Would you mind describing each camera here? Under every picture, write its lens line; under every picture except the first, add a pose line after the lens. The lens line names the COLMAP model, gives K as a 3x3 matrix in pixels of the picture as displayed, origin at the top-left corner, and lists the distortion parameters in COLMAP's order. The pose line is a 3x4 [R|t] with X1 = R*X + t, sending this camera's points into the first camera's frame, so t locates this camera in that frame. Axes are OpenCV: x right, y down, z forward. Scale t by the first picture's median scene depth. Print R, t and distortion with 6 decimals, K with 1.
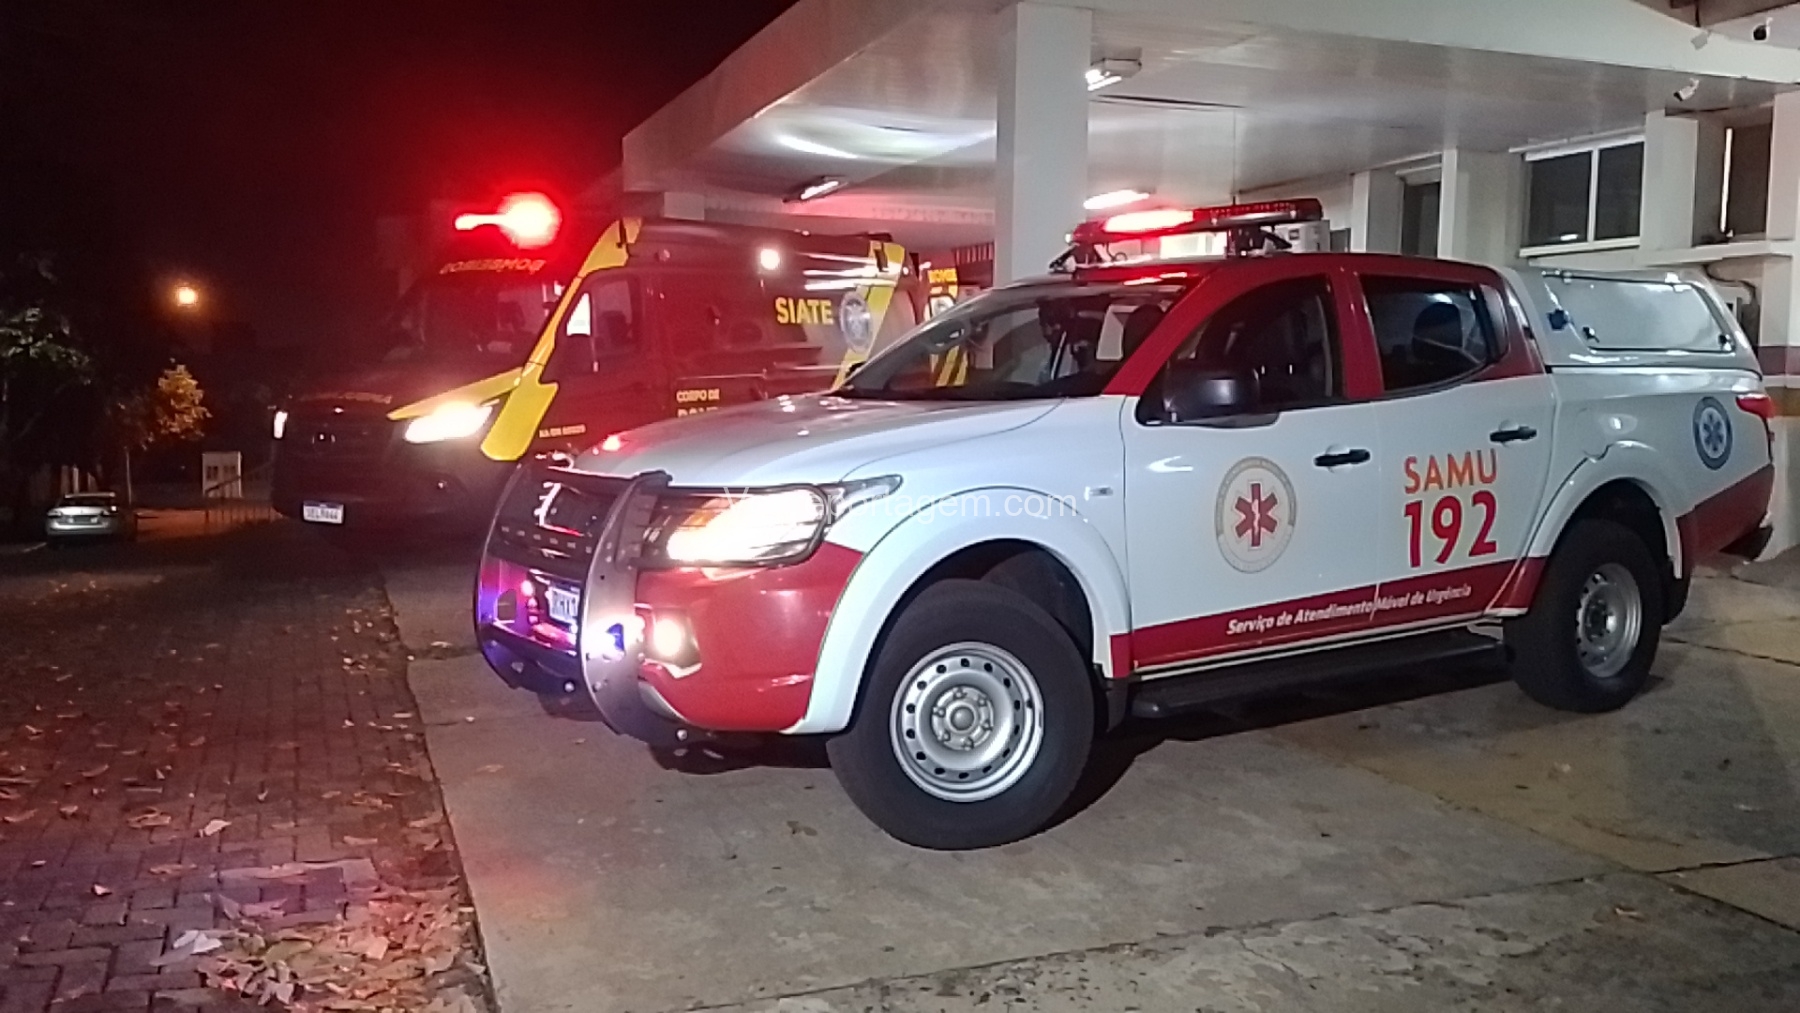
lens RADIAL K [[1551.7, 0, 900.0], [0, 1551.7, 506.5], [0, 0, 1]] dist [0.103729, -0.189535]
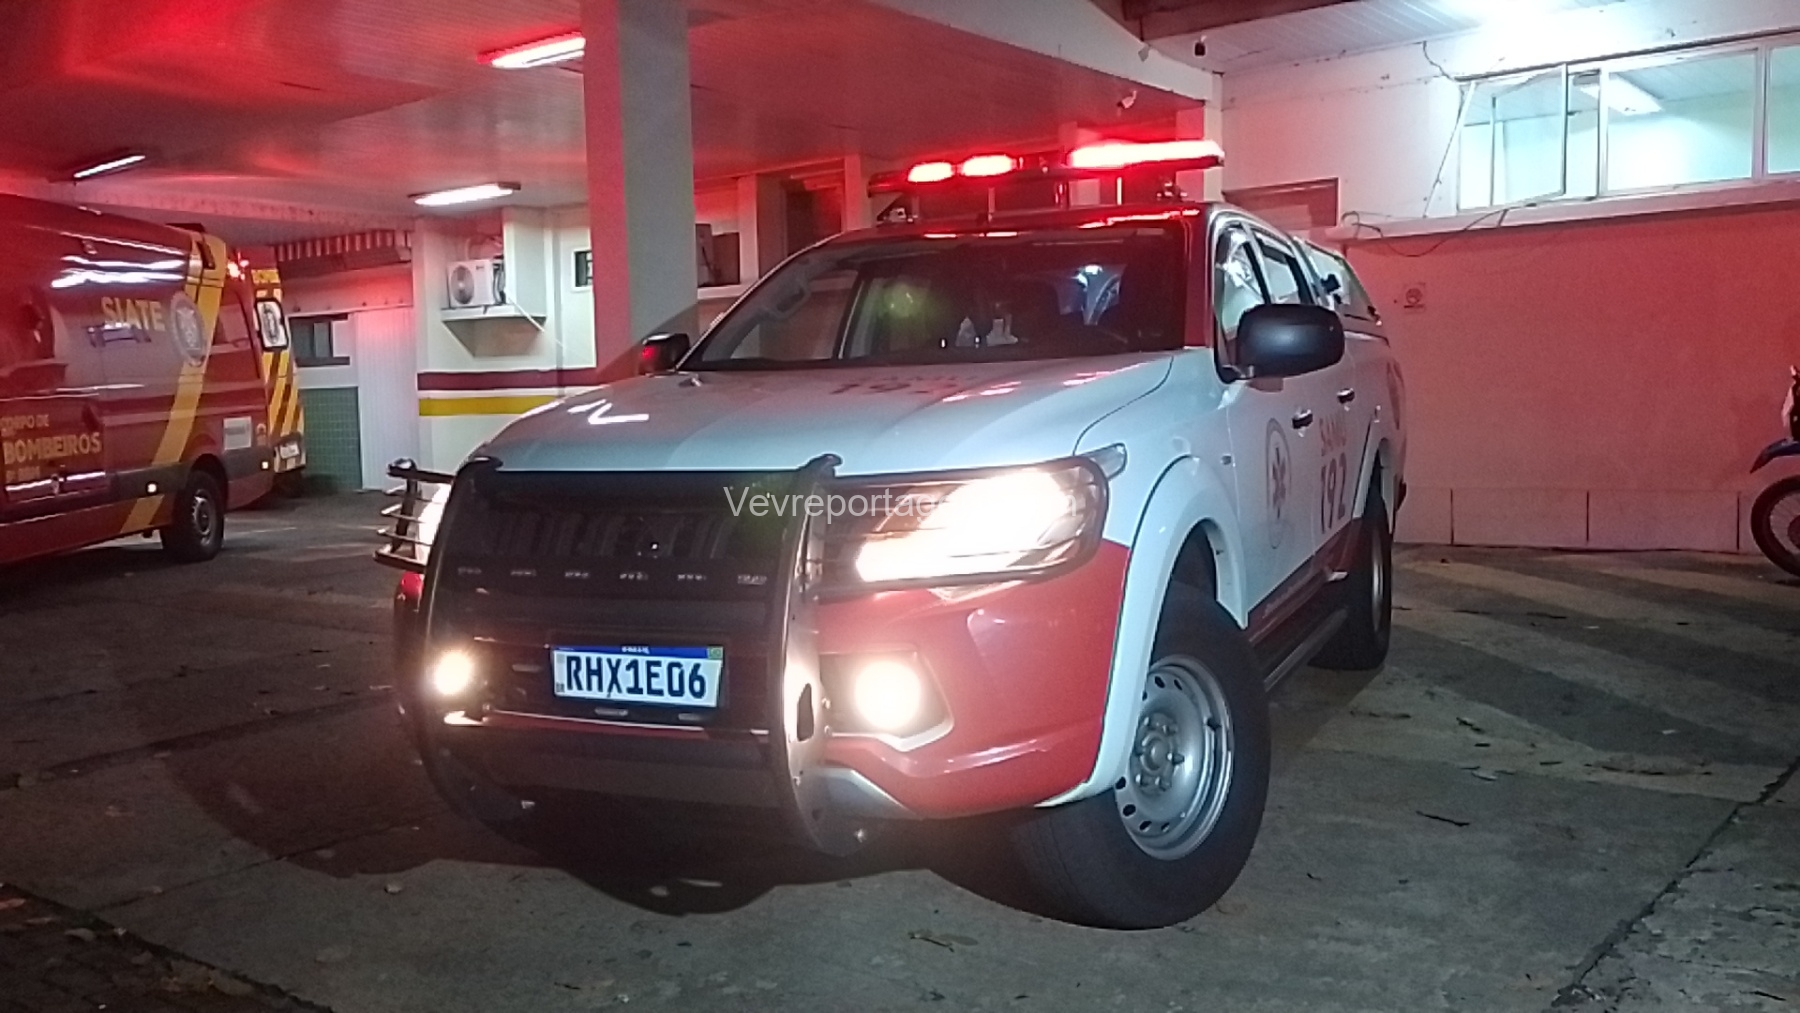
lens RADIAL K [[1551.7, 0, 900.0], [0, 1551.7, 506.5], [0, 0, 1]] dist [0.103729, -0.189535]
pose [[0.855052, -0.066017, 0.514322, -0.183530], [0.076219, 0.997090, 0.001272, 0.000320], [-0.512910, 0.038114, 0.857596, 0.152147]]
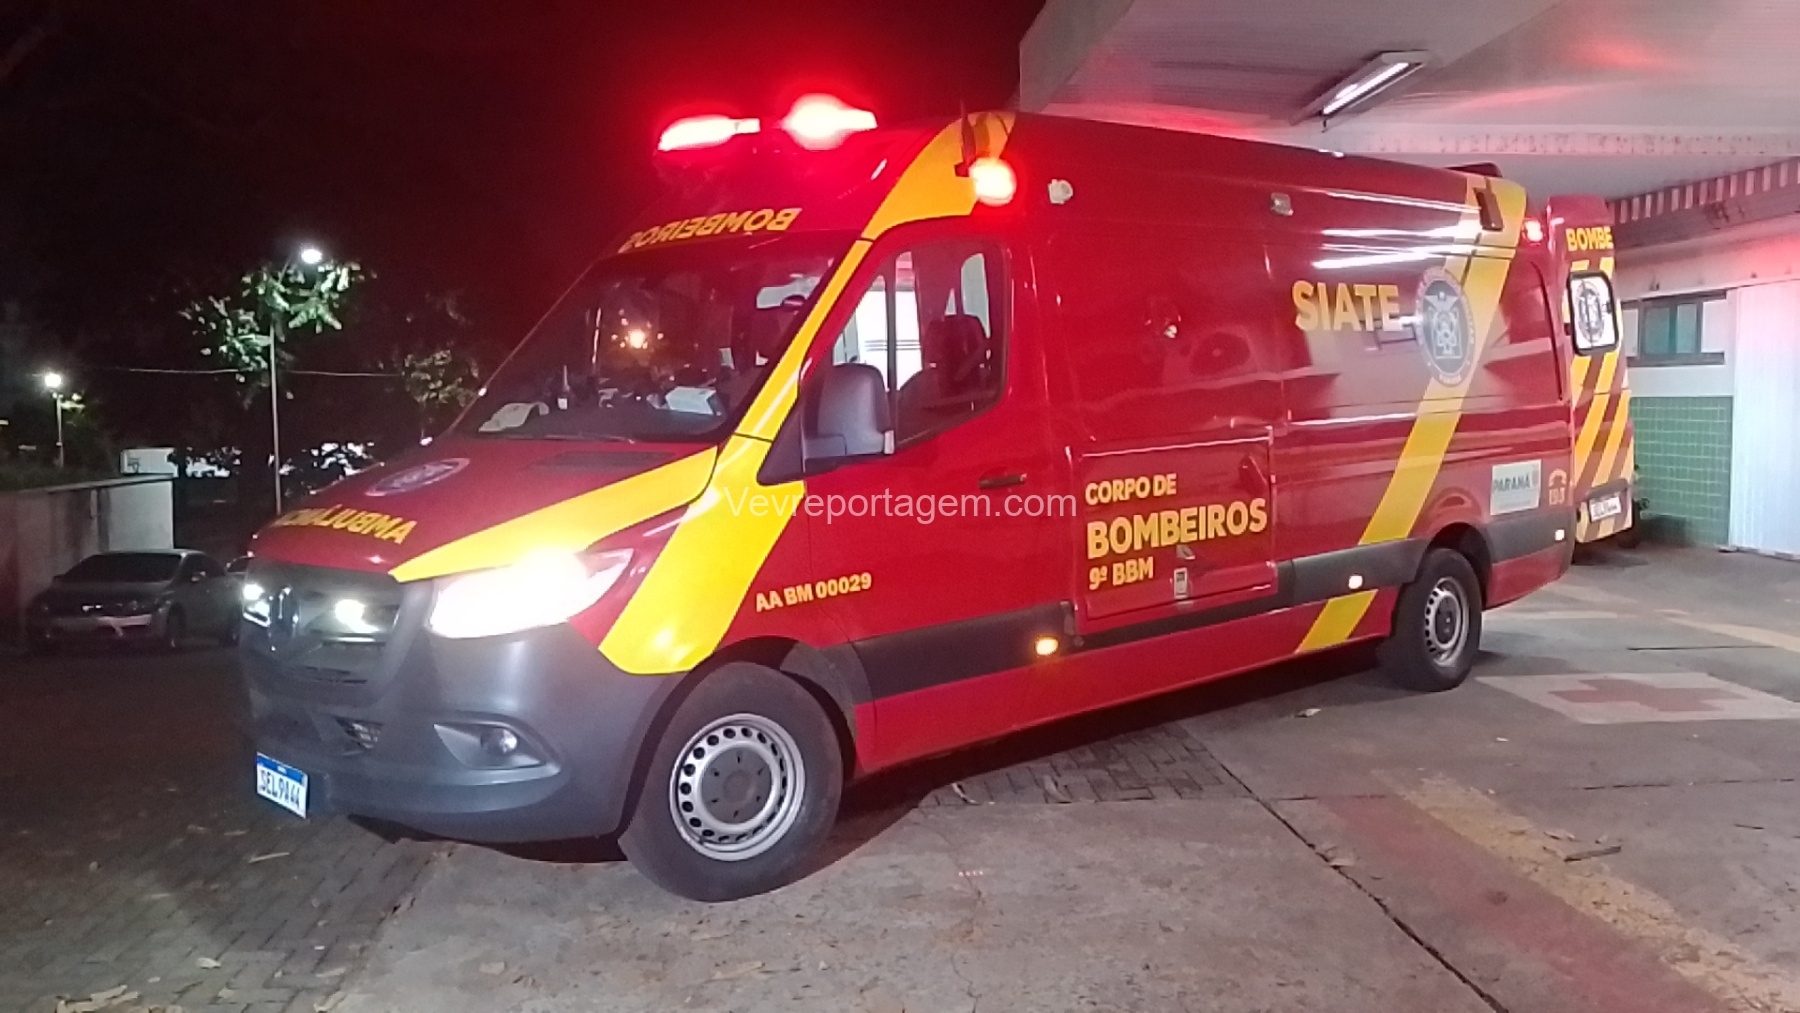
lens RADIAL K [[1551.7, 0, 900.0], [0, 1551.7, 506.5], [0, 0, 1]] dist [0.103729, -0.189535]
pose [[0.960098, 0.001430, -0.279659, -0.074198], [-0.006028, 0.999860, -0.015581, -0.066264], [0.279597, 0.016645, 0.959973, 0.600476]]
